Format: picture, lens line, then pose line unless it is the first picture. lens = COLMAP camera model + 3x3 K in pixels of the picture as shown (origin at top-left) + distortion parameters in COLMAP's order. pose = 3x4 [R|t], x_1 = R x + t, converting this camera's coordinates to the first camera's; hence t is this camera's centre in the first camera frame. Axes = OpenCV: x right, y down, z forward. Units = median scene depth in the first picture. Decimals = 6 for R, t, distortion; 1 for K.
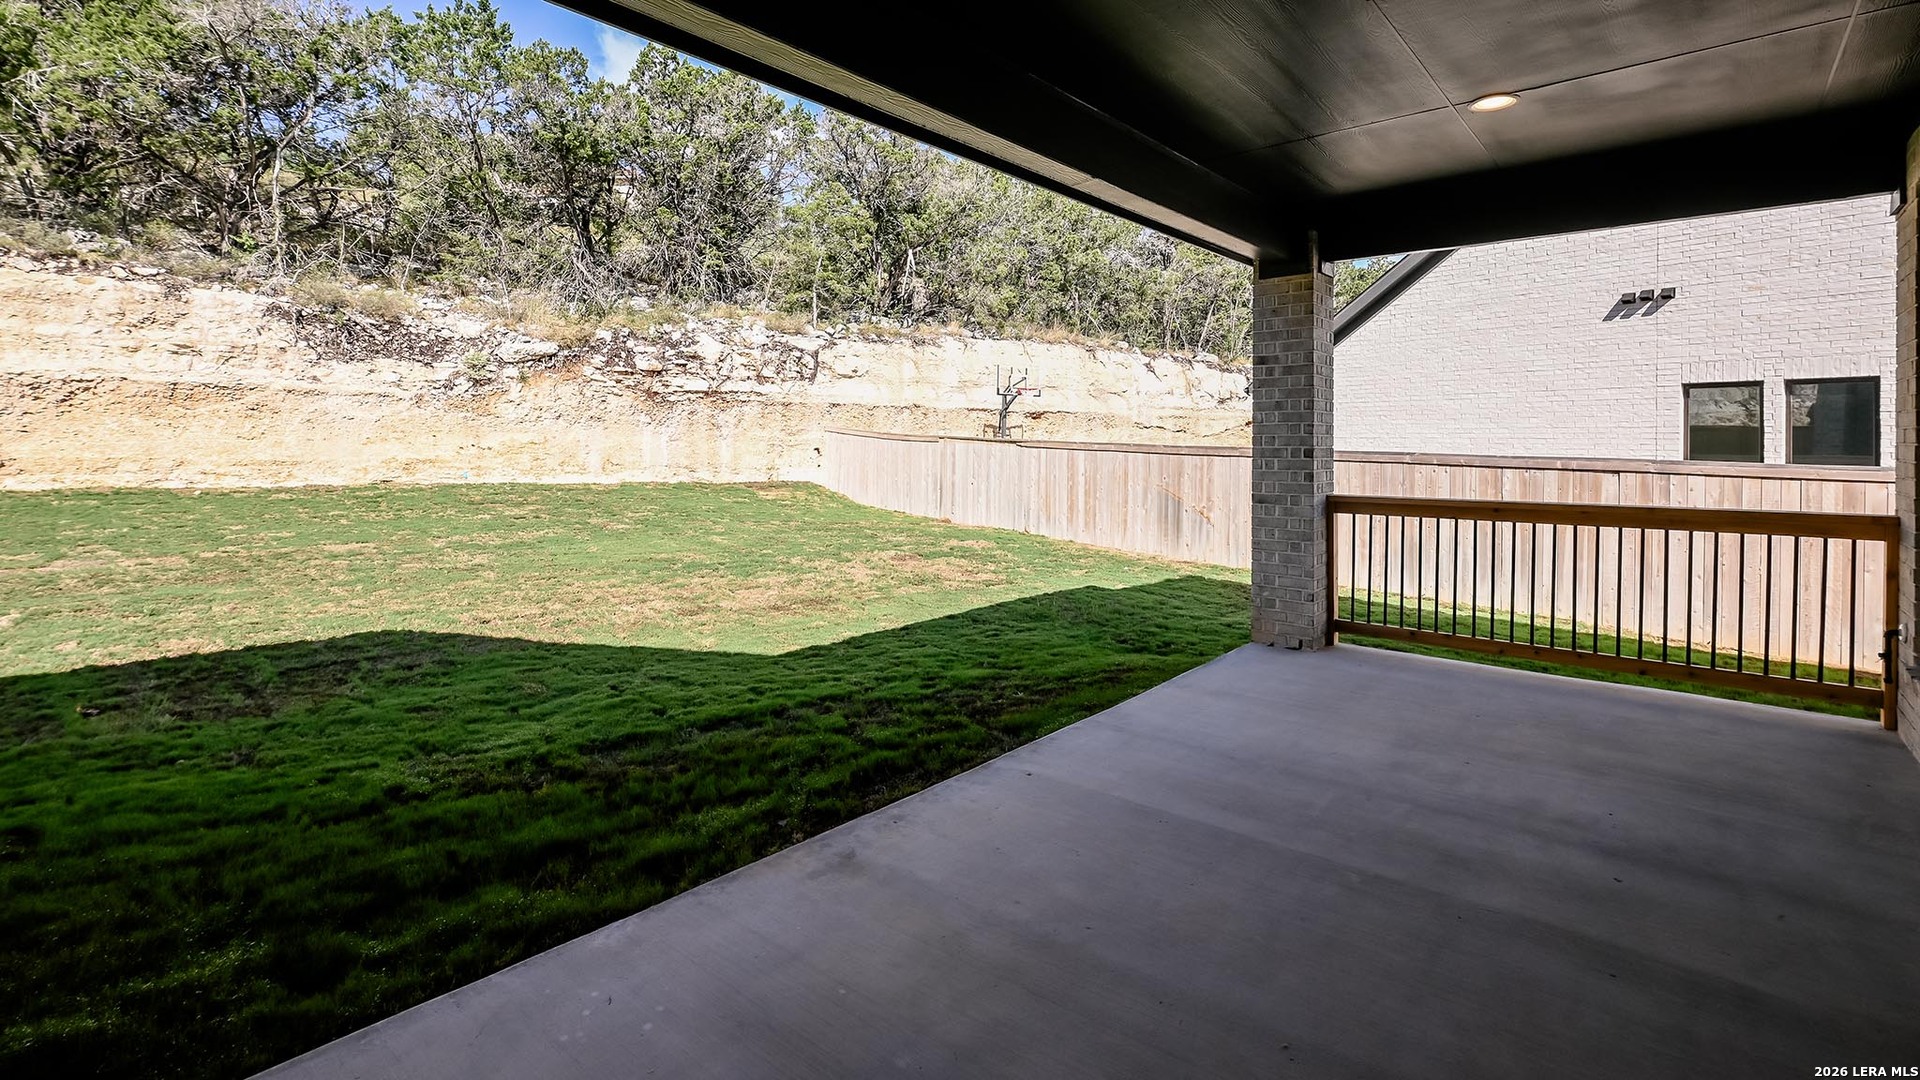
lens RADIAL K [[858.3, 0, 964.2], [0, 858.3, 494.8], [0, 0, 1]] dist [-0.003031, -0.000820]
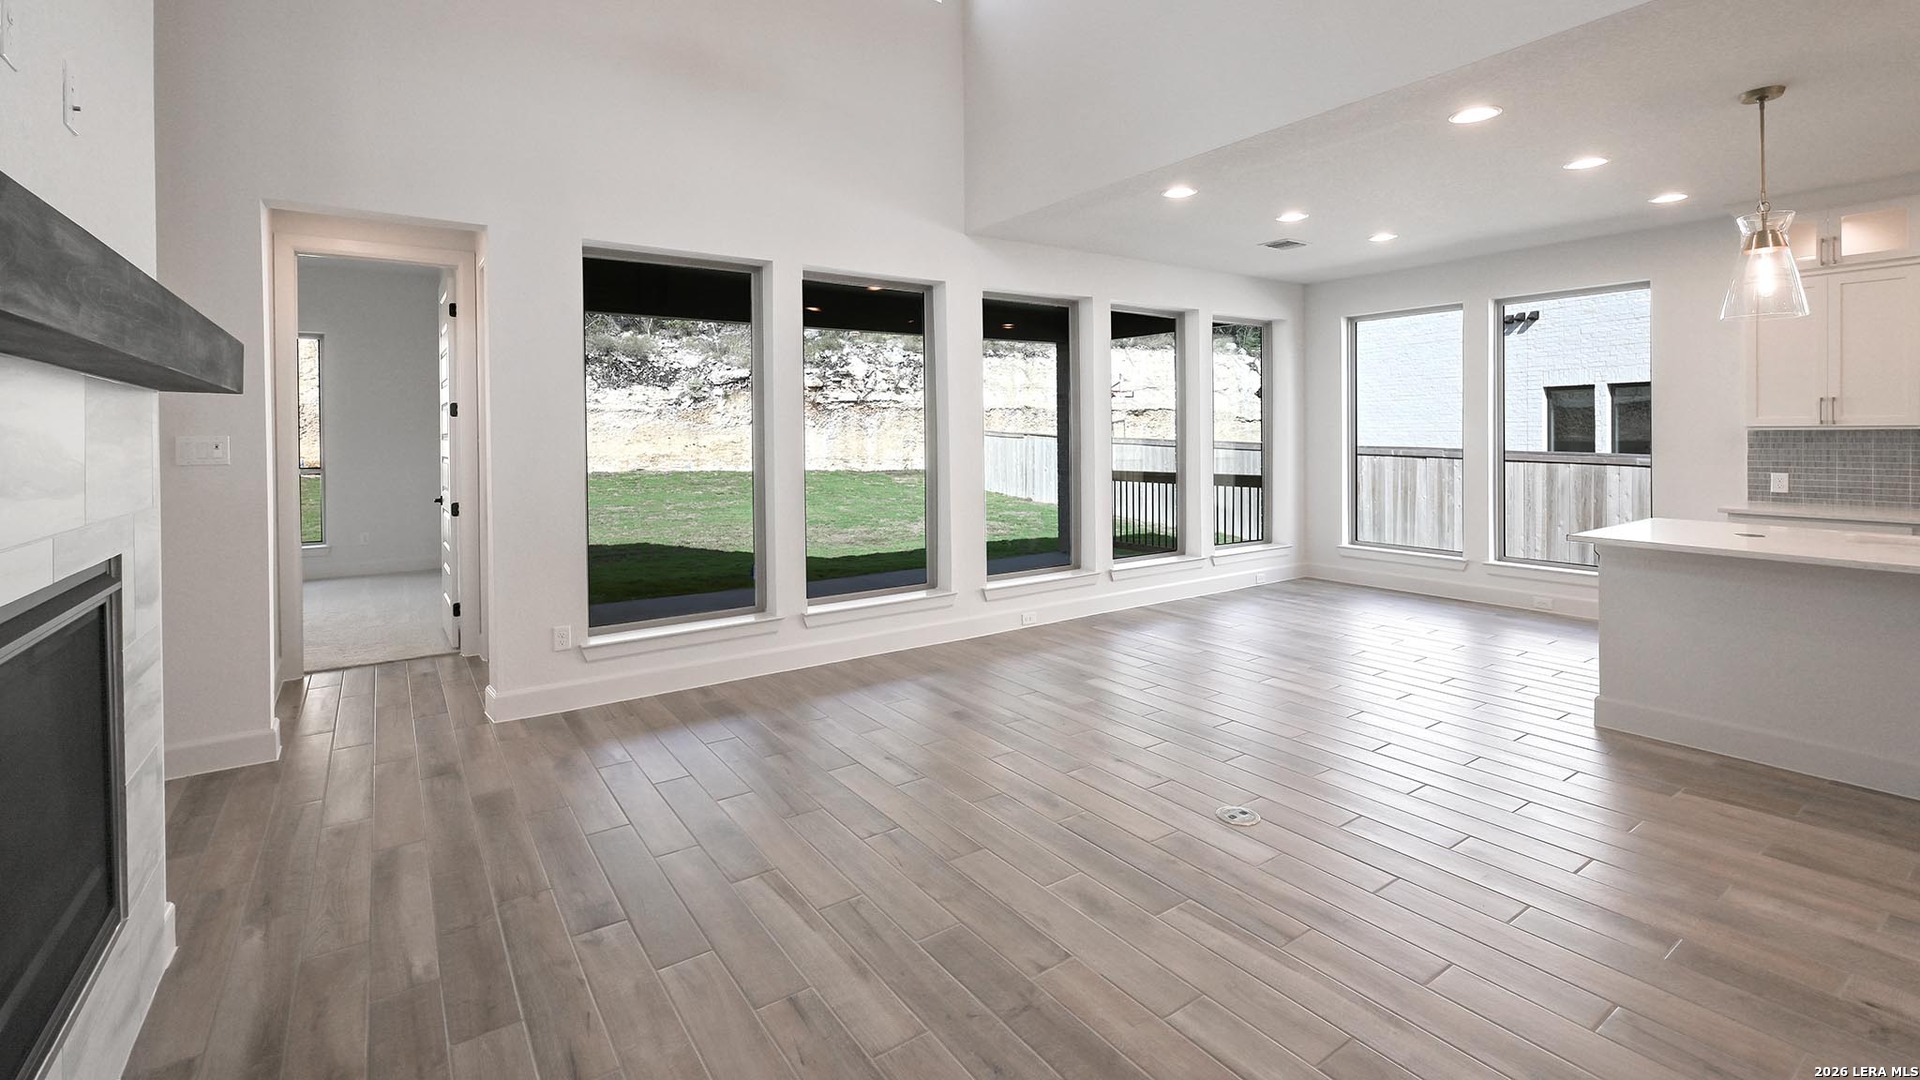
lens RADIAL K [[858.3, 0, 967.7], [0, 858.3, 524.5], [0, 0, 1]] dist [-0.003031, -0.000820]
pose [[0.973246, 0.011410, -0.229484, 0.191229], [-0.001445, 0.999051, 0.043543, 0.012108], [0.229763, -0.042046, 0.972338, -0.276835]]
